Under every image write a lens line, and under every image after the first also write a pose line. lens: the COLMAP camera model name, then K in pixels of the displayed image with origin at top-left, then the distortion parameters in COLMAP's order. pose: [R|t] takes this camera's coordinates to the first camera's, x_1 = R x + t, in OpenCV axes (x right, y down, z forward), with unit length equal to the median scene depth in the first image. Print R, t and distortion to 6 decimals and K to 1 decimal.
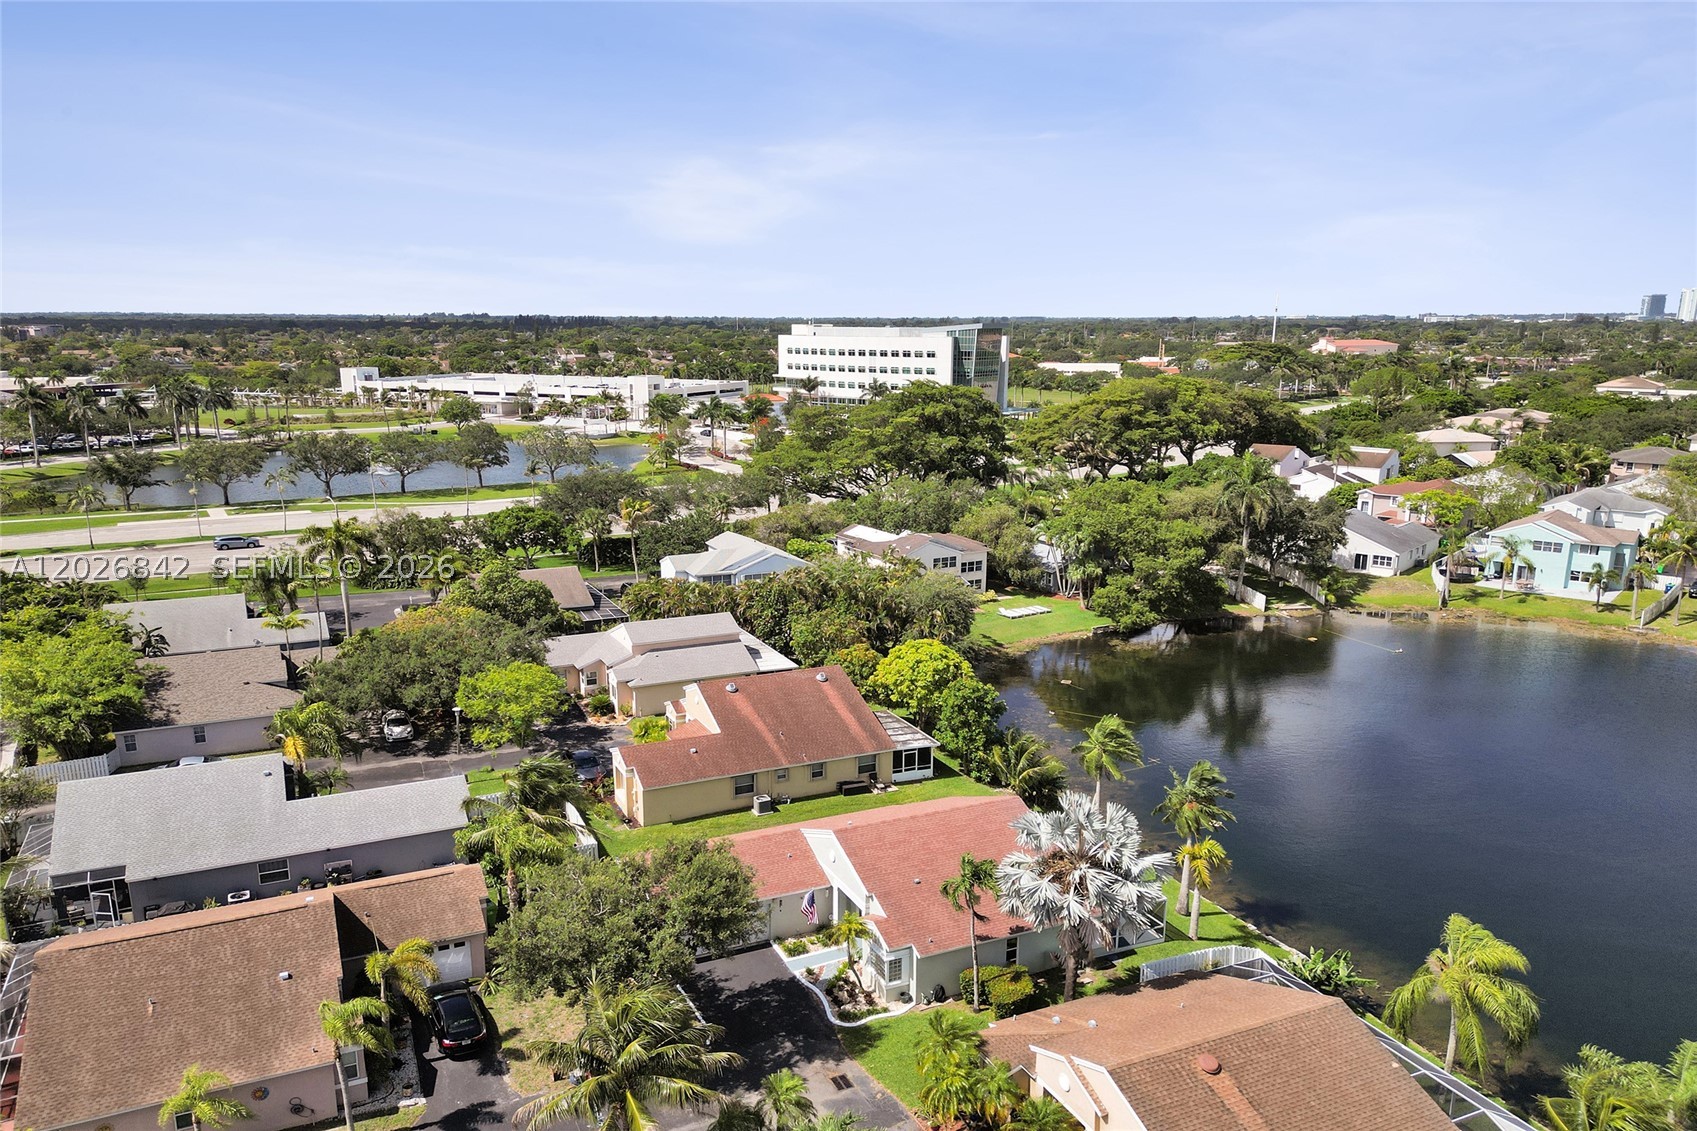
lens RADIAL K [[1242.8, 0, 836.0], [0, 1242.8, 592.3], [0, 0, 1]] dist [0.083862, -0.098741]
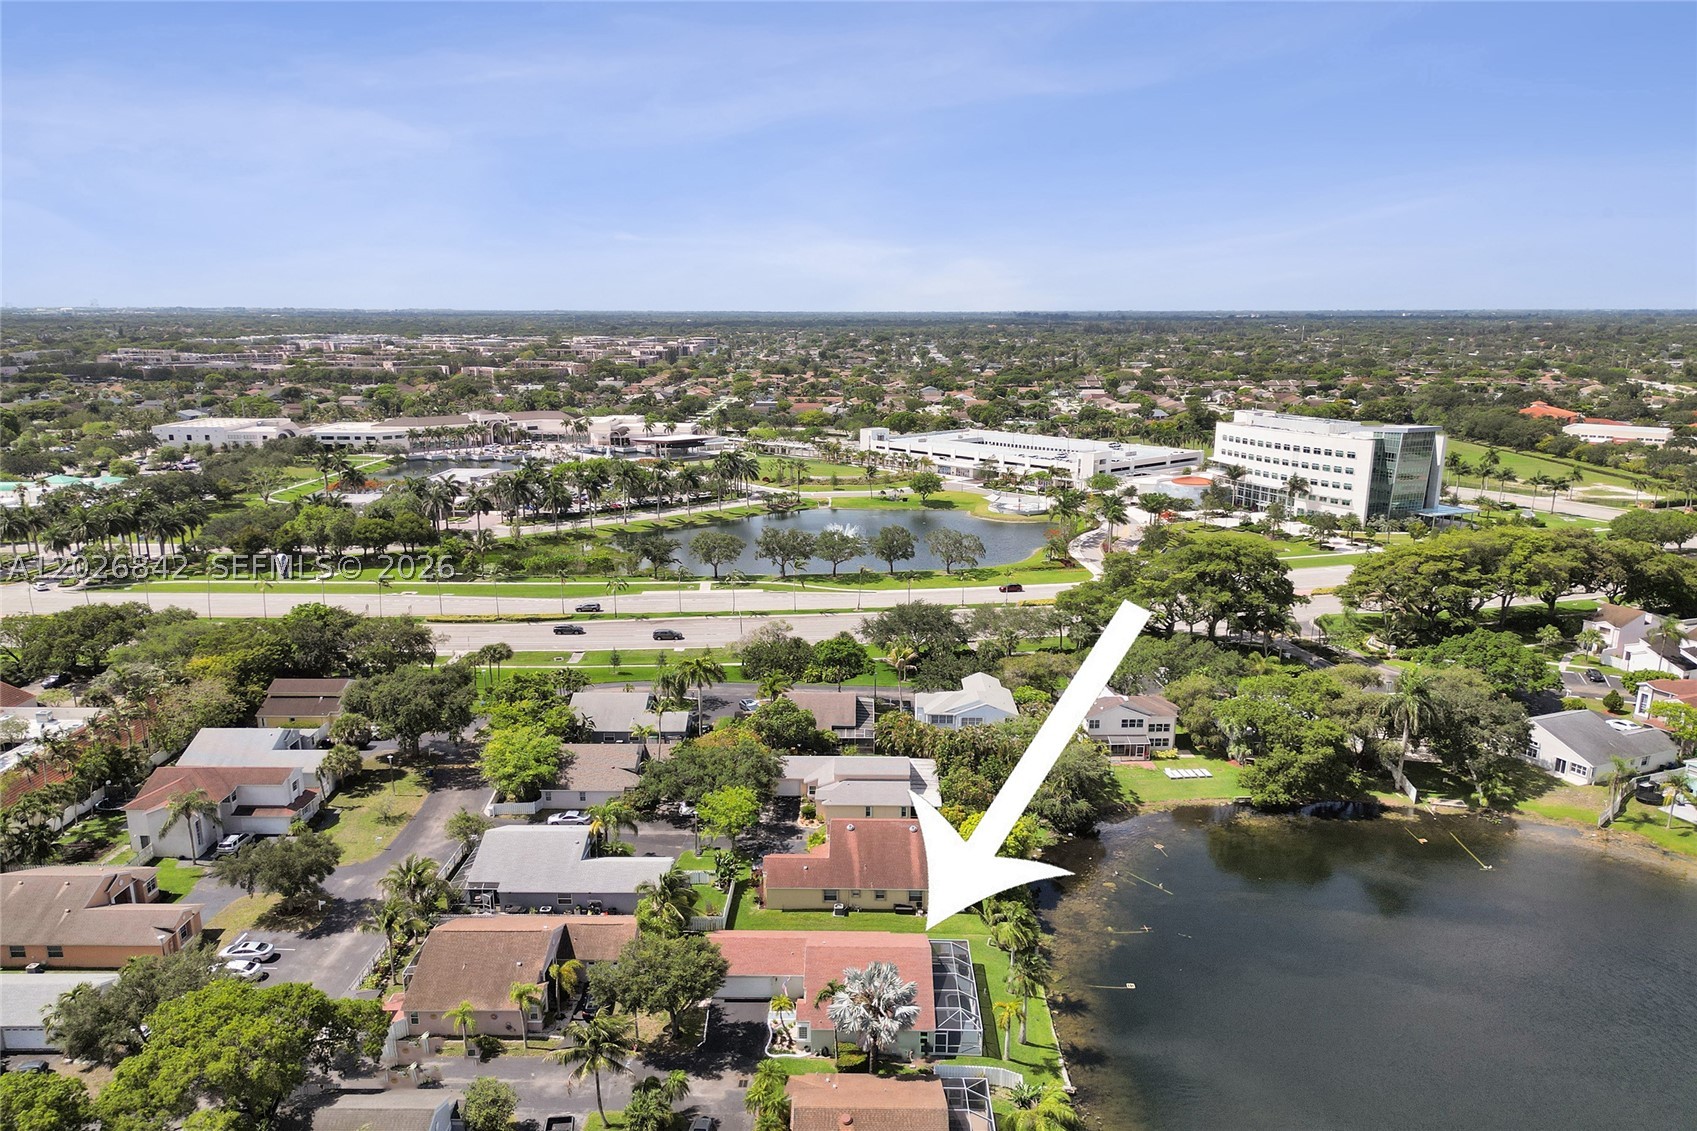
lens RADIAL K [[1174.2, 0, 841.8], [0, 1174.2, 583.3], [0, 0, 1]] dist [0.073386, -0.076389]
pose [[0.906884, 0.096963, -0.410073, 0.311721], [-0.099661, 0.994911, 0.014848, -0.161020], [0.409425, 0.027403, 0.911932, -0.242505]]
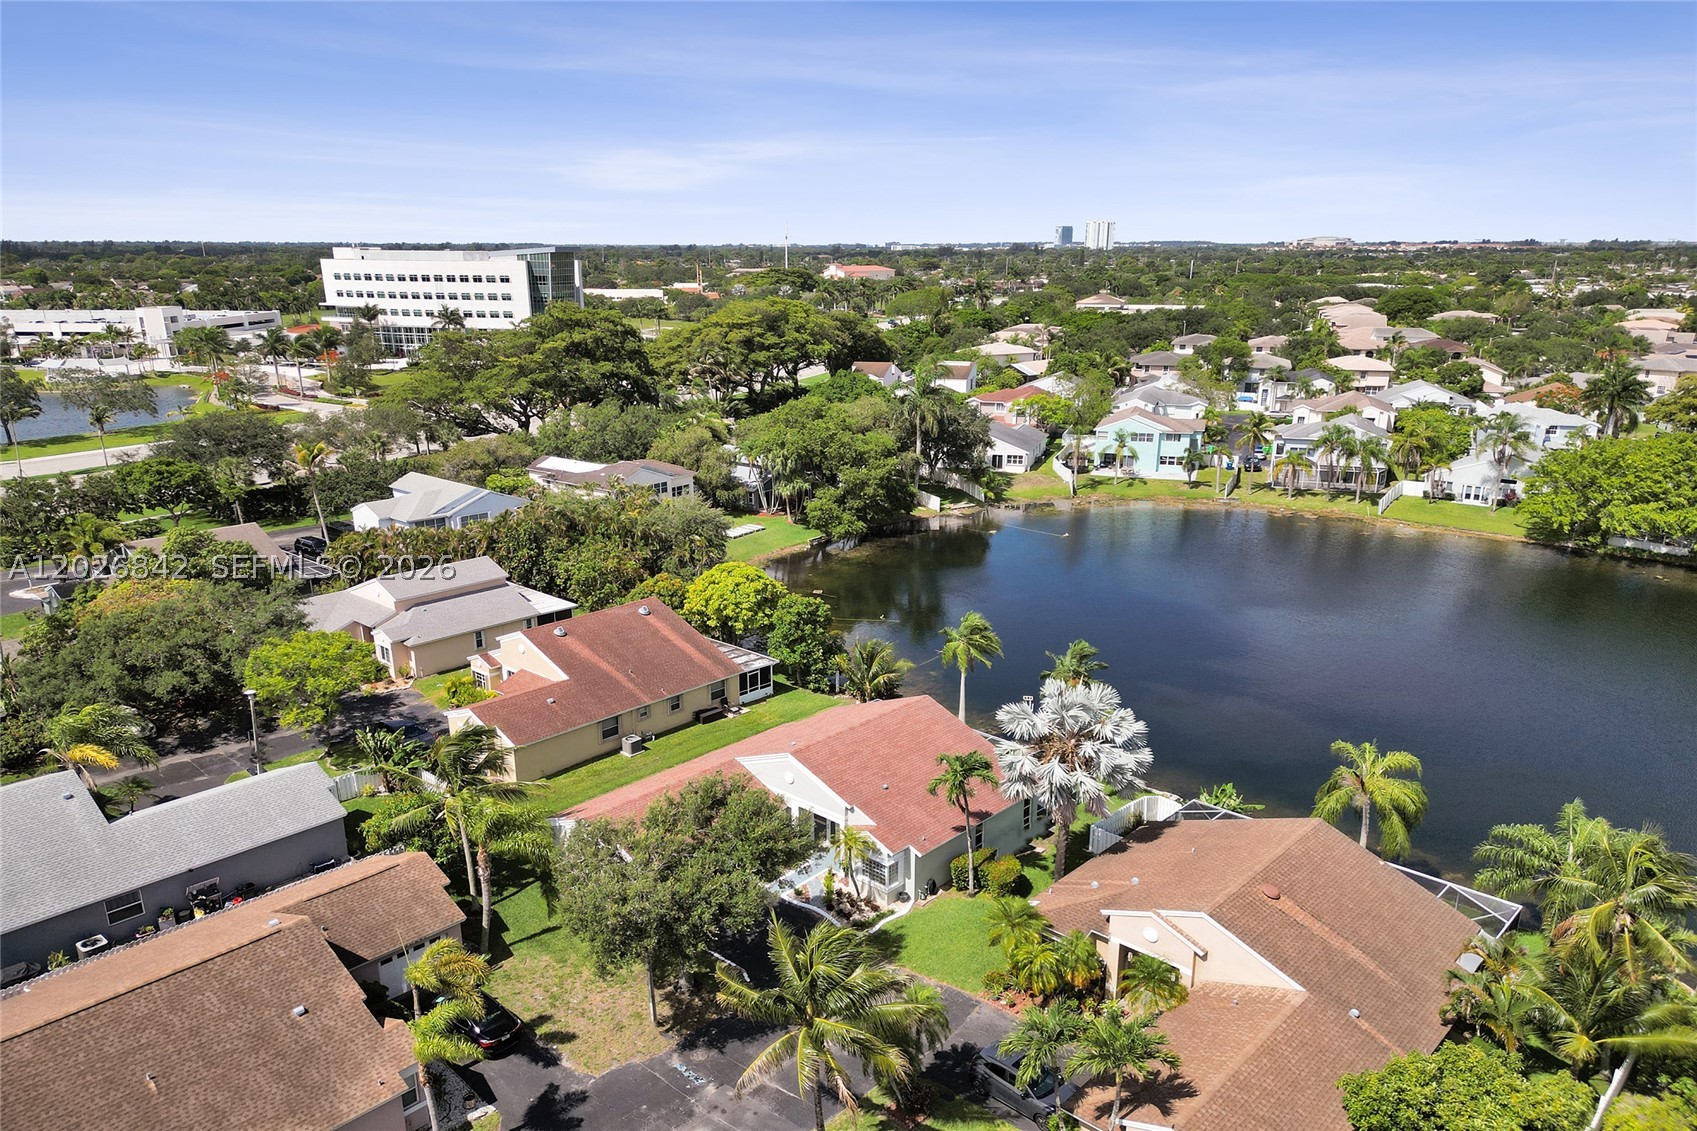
lens RADIAL K [[1204.2, 0, 846.6], [0, 1204.2, 612.7], [0, 0, 1]] dist [0.091500, -0.101077]
pose [[0.926559, -0.112498, 0.358933, -0.133910], [0.084183, 0.992043, 0.093618, -0.003216], [-0.366609, -0.056526, 0.928656, 0.041882]]
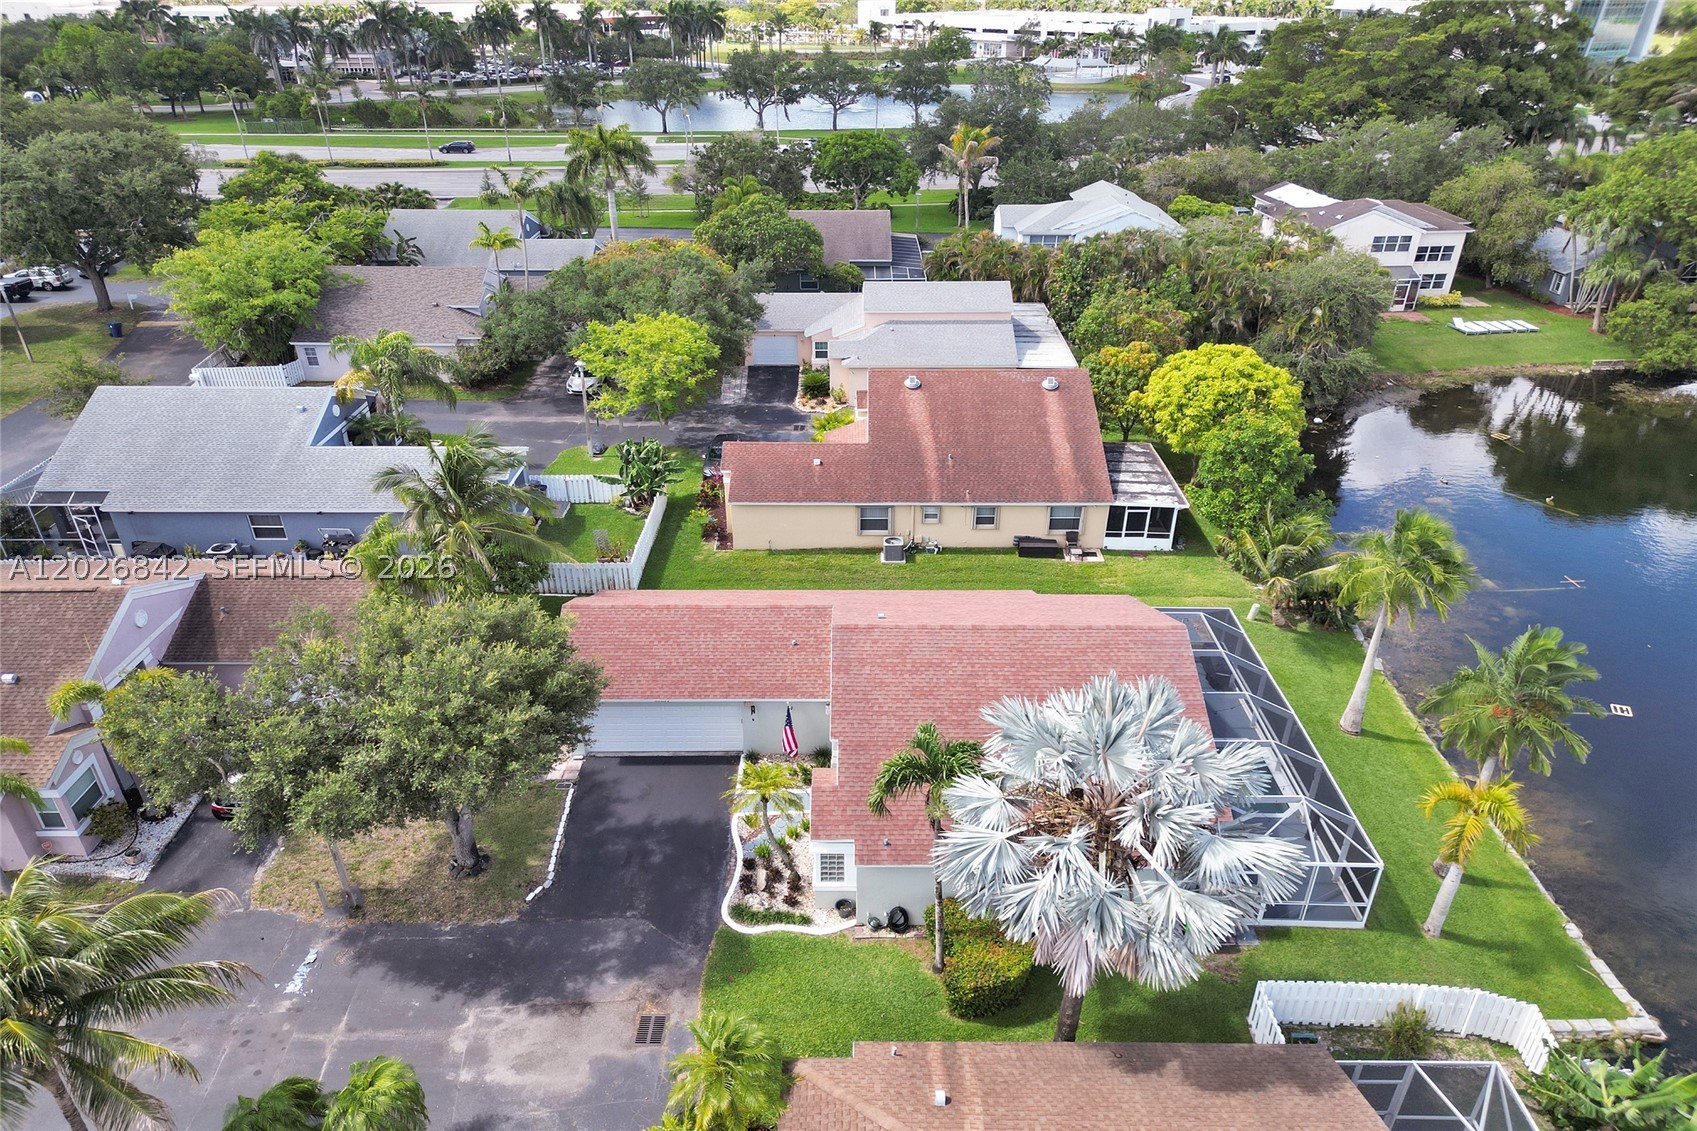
lens RADIAL K [[1179.5, 0, 820.9], [0, 1179.5, 666.6], [0, 0, 1]] dist [0.027326, -0.003745]
pose [[0.905140, 0.215663, -0.366349, 0.097929], [-0.089161, 0.938905, 0.332426, 0.005887], [0.415659, -0.268228, 0.869069, 0.214560]]
